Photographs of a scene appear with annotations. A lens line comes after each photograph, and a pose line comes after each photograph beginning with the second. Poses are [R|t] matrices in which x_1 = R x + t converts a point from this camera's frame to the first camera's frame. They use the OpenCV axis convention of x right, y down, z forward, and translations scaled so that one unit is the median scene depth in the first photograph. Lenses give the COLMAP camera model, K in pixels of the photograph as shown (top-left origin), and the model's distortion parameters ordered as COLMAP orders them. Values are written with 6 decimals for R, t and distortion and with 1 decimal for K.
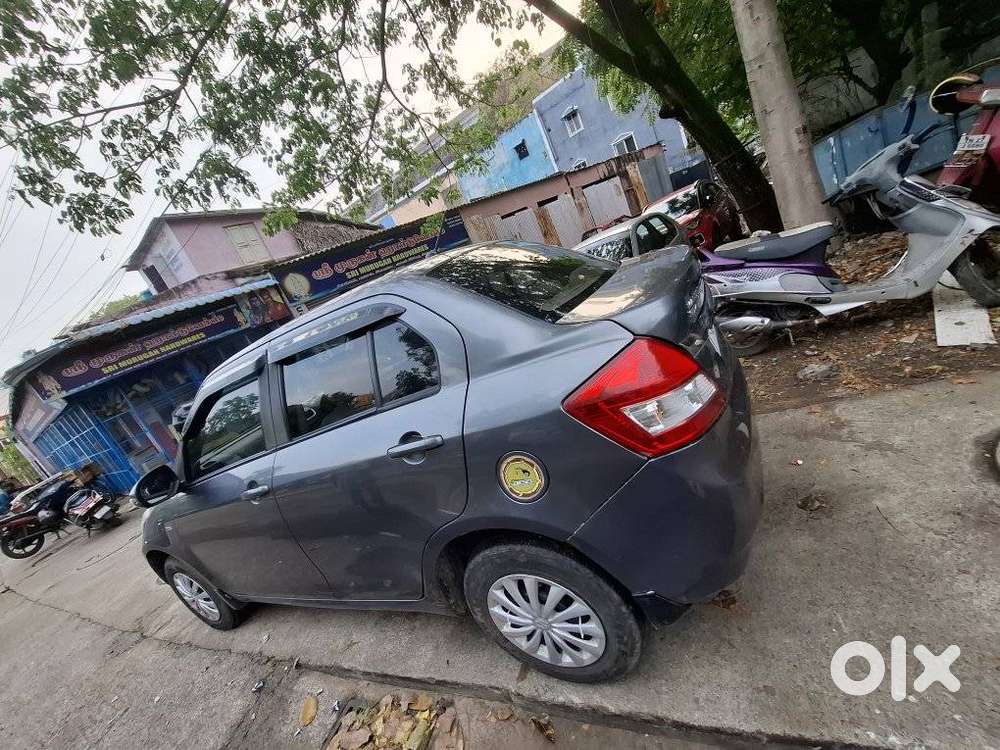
lens RADIAL K [[395.6, 0, 500.0], [0, 395.6, 375.0], [0, 0, 1]] dist [-0.007838, 0.000551]
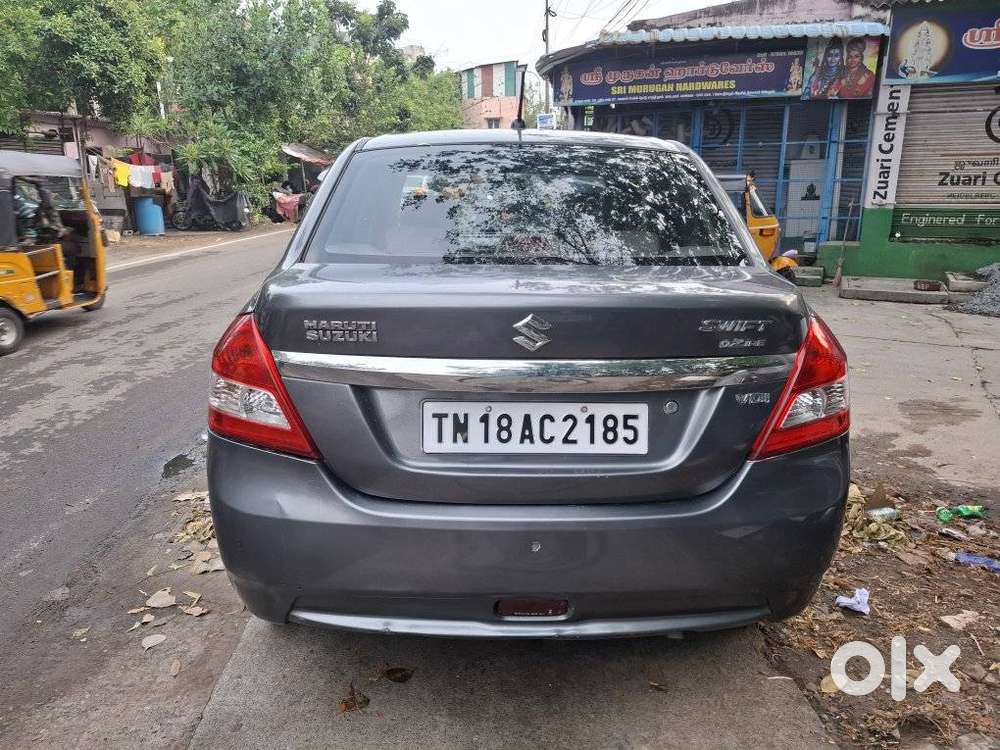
lens RADIAL K [[707.8, 0, 492.9], [0, 707.8, 364.6], [0, 0, 1]] dist [0.040859, -0.044612]
pose [[0.385188, 0.596259, -0.704347, 0.642041], [-0.398302, 0.795907, 0.455947, -0.347073], [0.832457, 0.104918, 0.544065, 0.206443]]
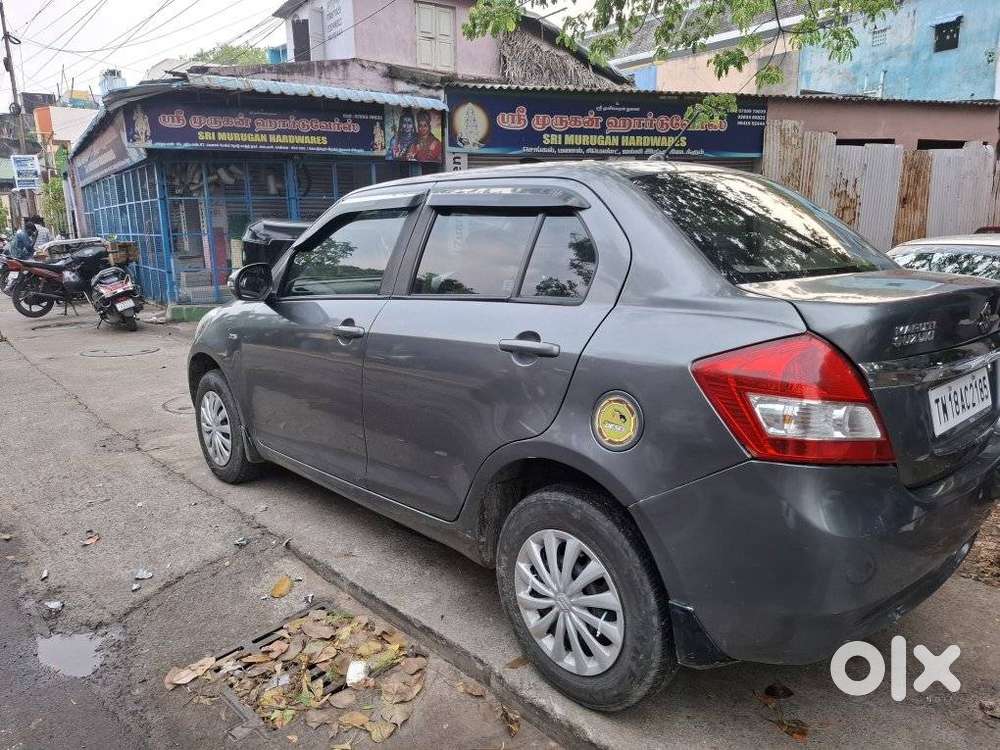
lens RADIAL K [[695.3, 0, 501.2], [0, 695.3, 369.7], [0, 0, 1]] dist [0.078421, -0.099171]
pose [[0.850283, 0.450773, -0.271703, 0.082248], [-0.446270, 0.891144, 0.081881, 0.054274], [0.279036, 0.051631, 0.958892, -0.239593]]
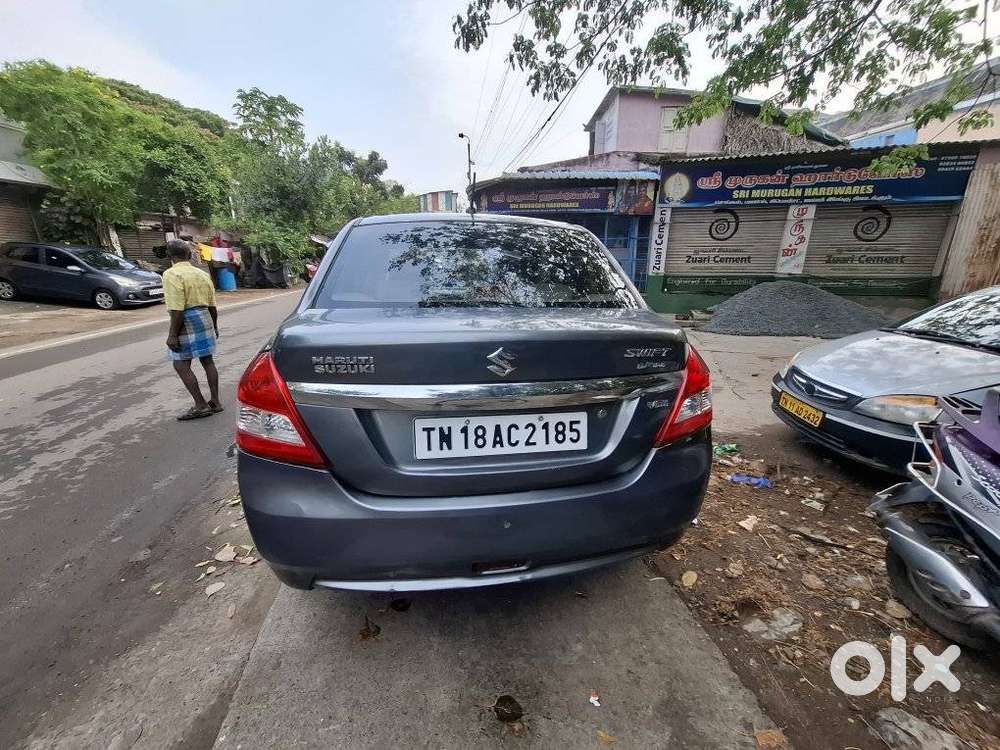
lens RADIAL K [[395.6, 0, 500.0], [0, 395.6, 375.0], [0, 0, 1]] dist [-0.007838, 0.000551]
pose [[0.498427, 0.602422, -0.623425, 0.502889], [-0.436045, 0.795739, 0.420313, -0.281594], [0.749290, 0.062346, 0.659301, 0.271410]]
